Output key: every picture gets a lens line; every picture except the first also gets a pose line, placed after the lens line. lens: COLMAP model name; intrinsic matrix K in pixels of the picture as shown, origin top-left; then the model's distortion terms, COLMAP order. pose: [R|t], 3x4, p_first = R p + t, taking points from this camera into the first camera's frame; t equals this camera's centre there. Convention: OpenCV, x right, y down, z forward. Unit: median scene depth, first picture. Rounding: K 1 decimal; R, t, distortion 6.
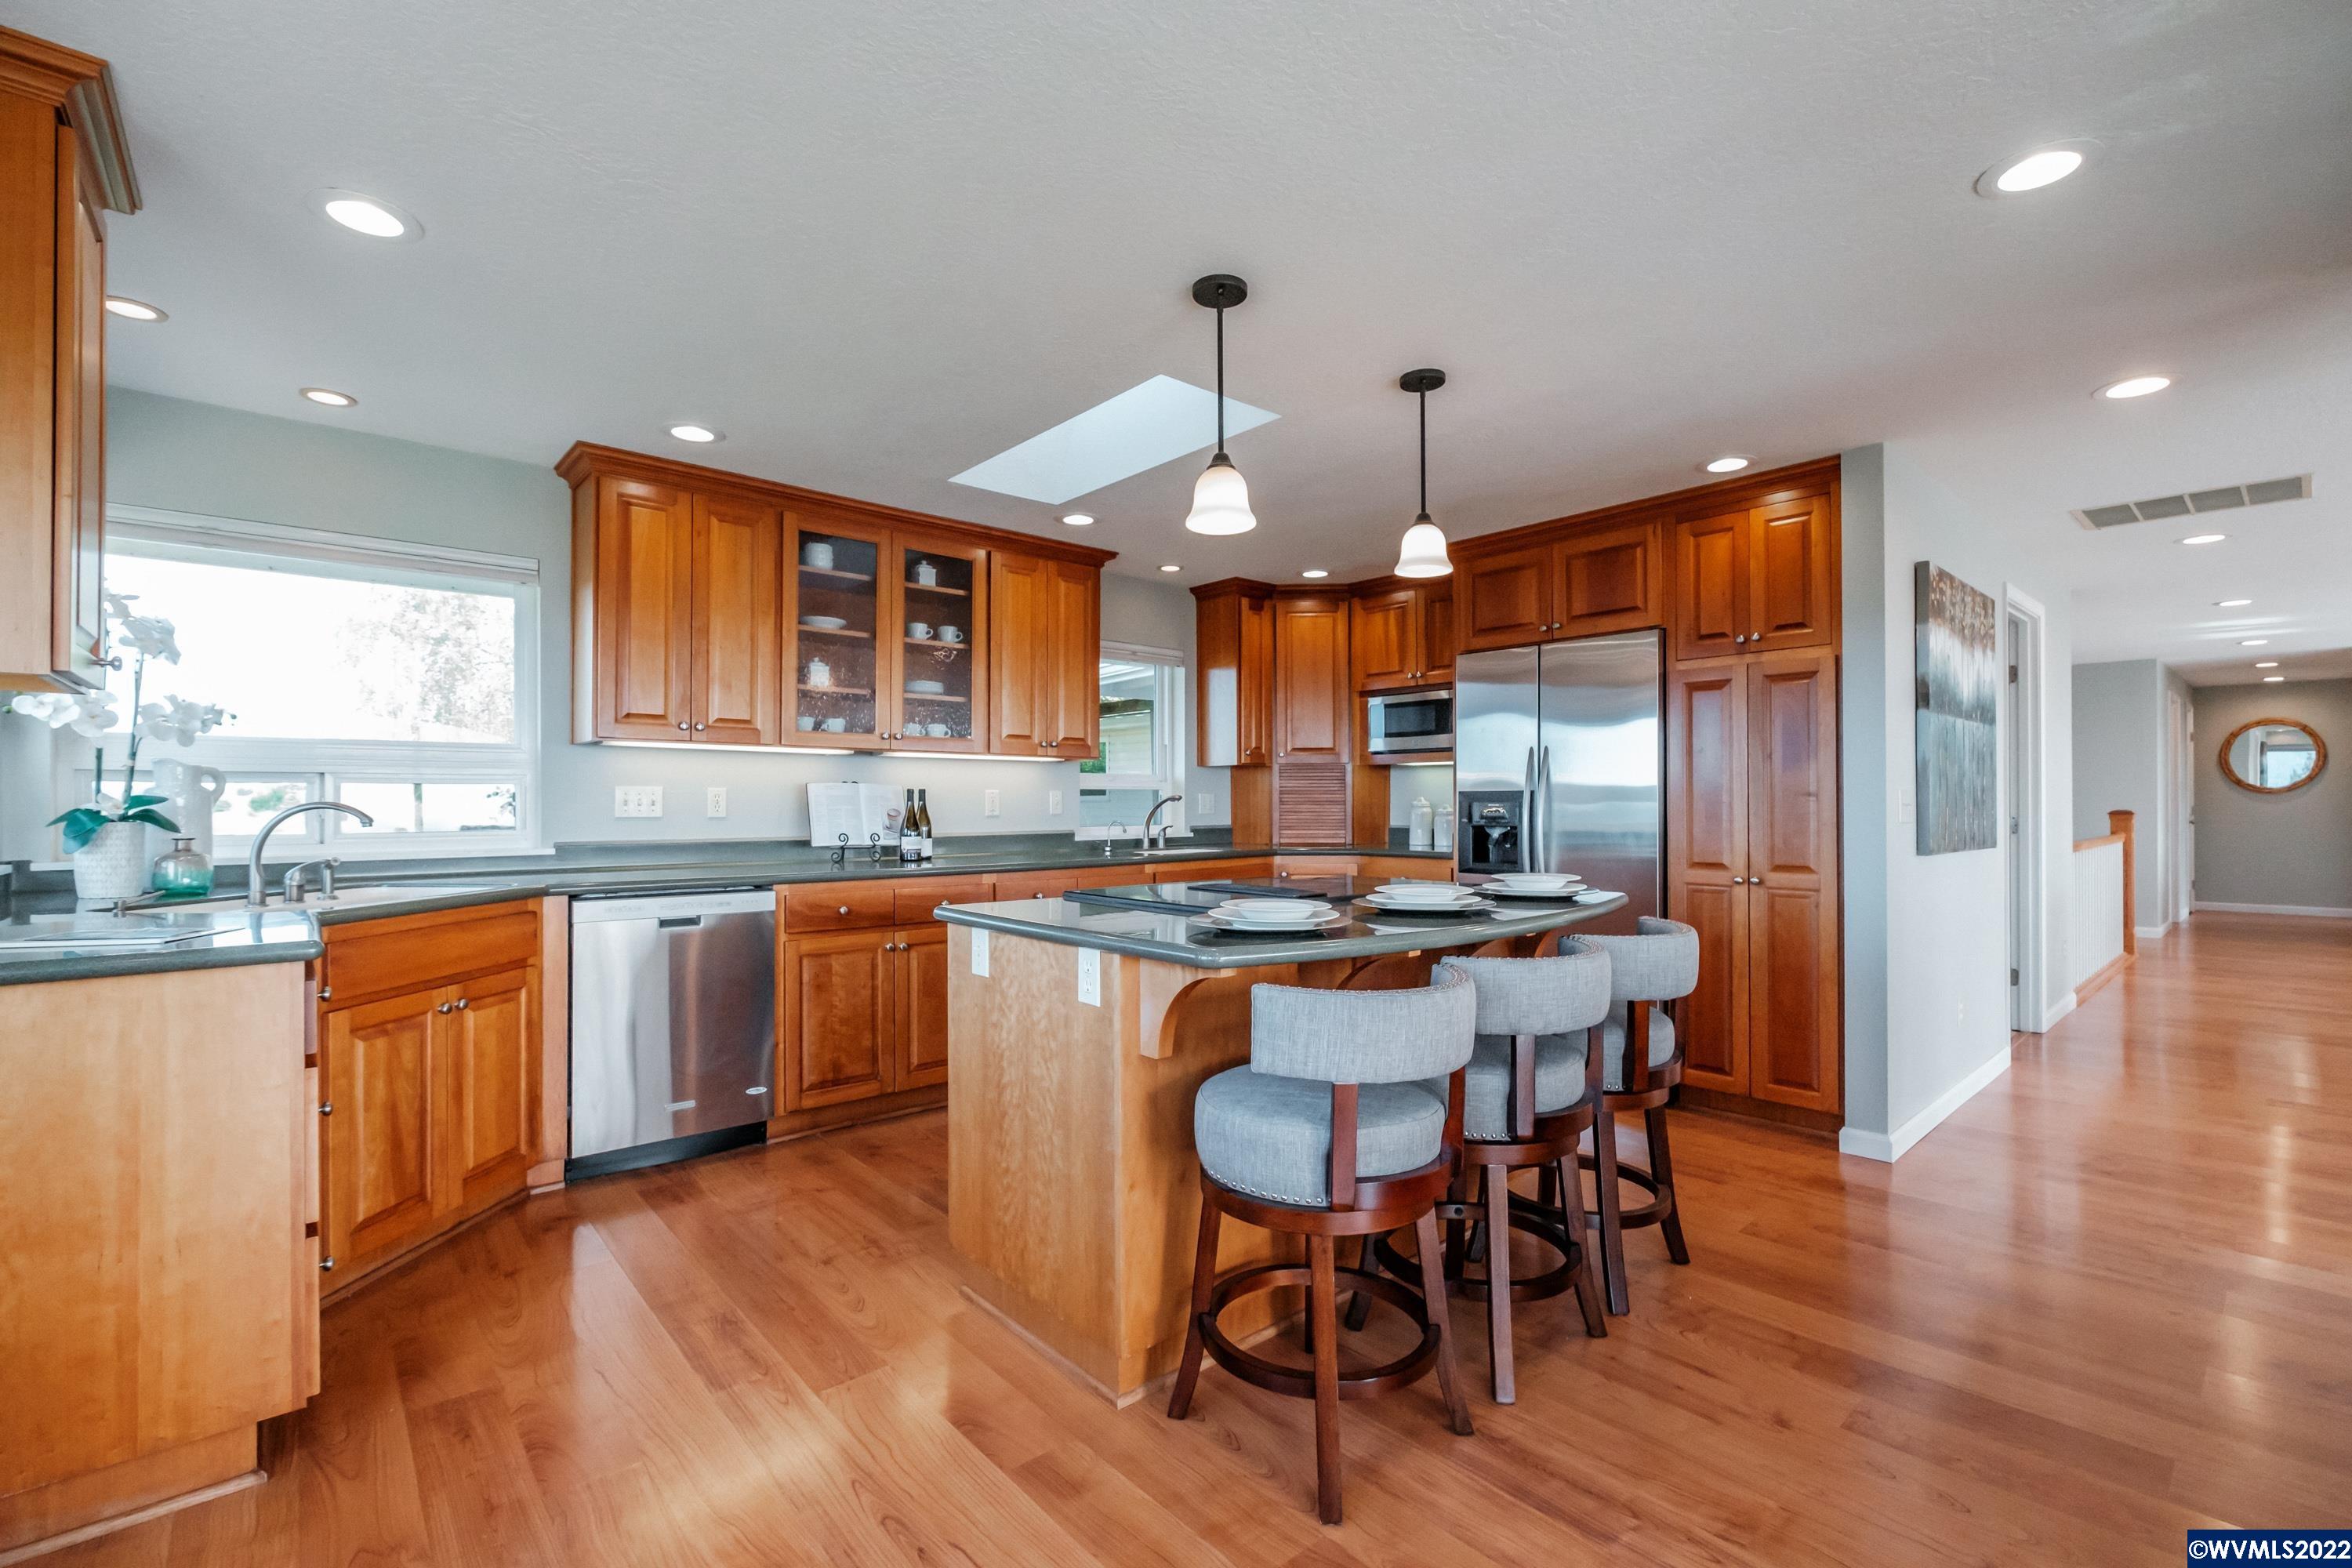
lens RADIAL K [[1025.3, 0, 1188.4], [0, 1025.3, 795.5], [0, 0, 1]] dist [0.000134, 0.000000]
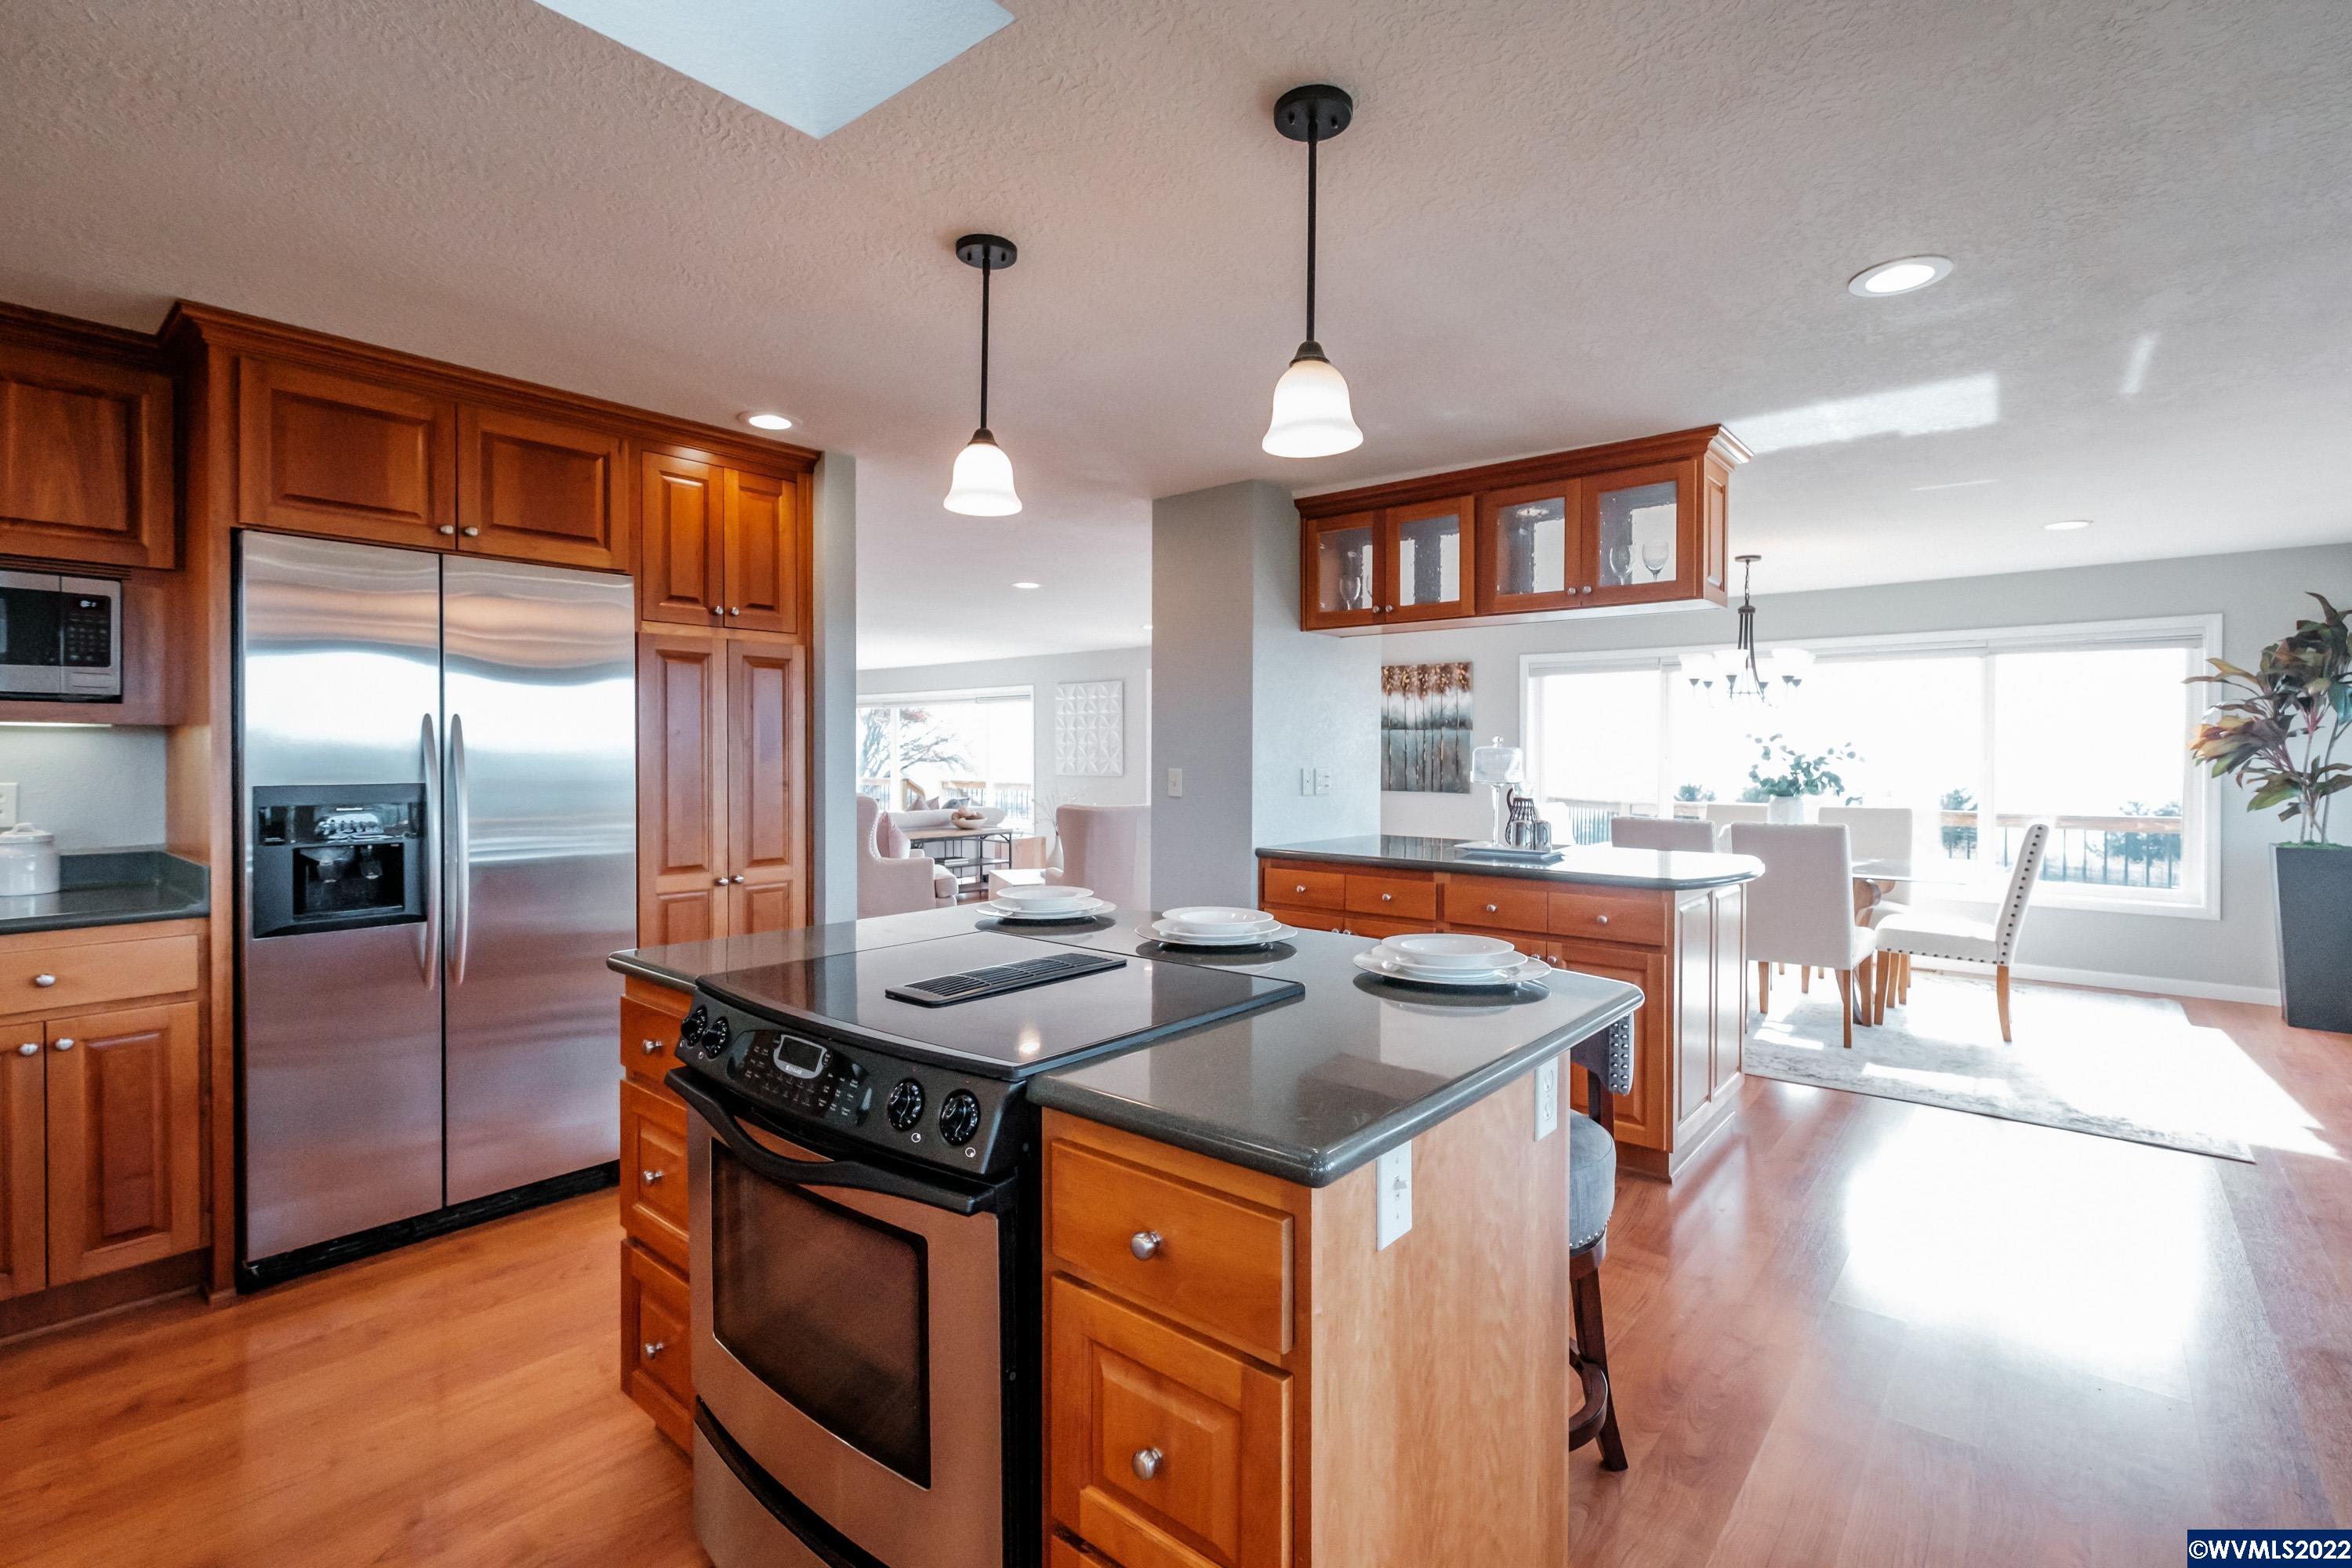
lens RADIAL K [[1025.3, 0, 1189.3], [0, 1025.3, 767.4], [0, 0, 1]] dist [0.000134, 0.000000]
pose [[-0.141289, -0.007358, 0.989941, -0.388485], [-0.006354, 0.999959, 0.006526, -0.023858], [-0.989948, -0.005368, -0.141330, 0.699460]]
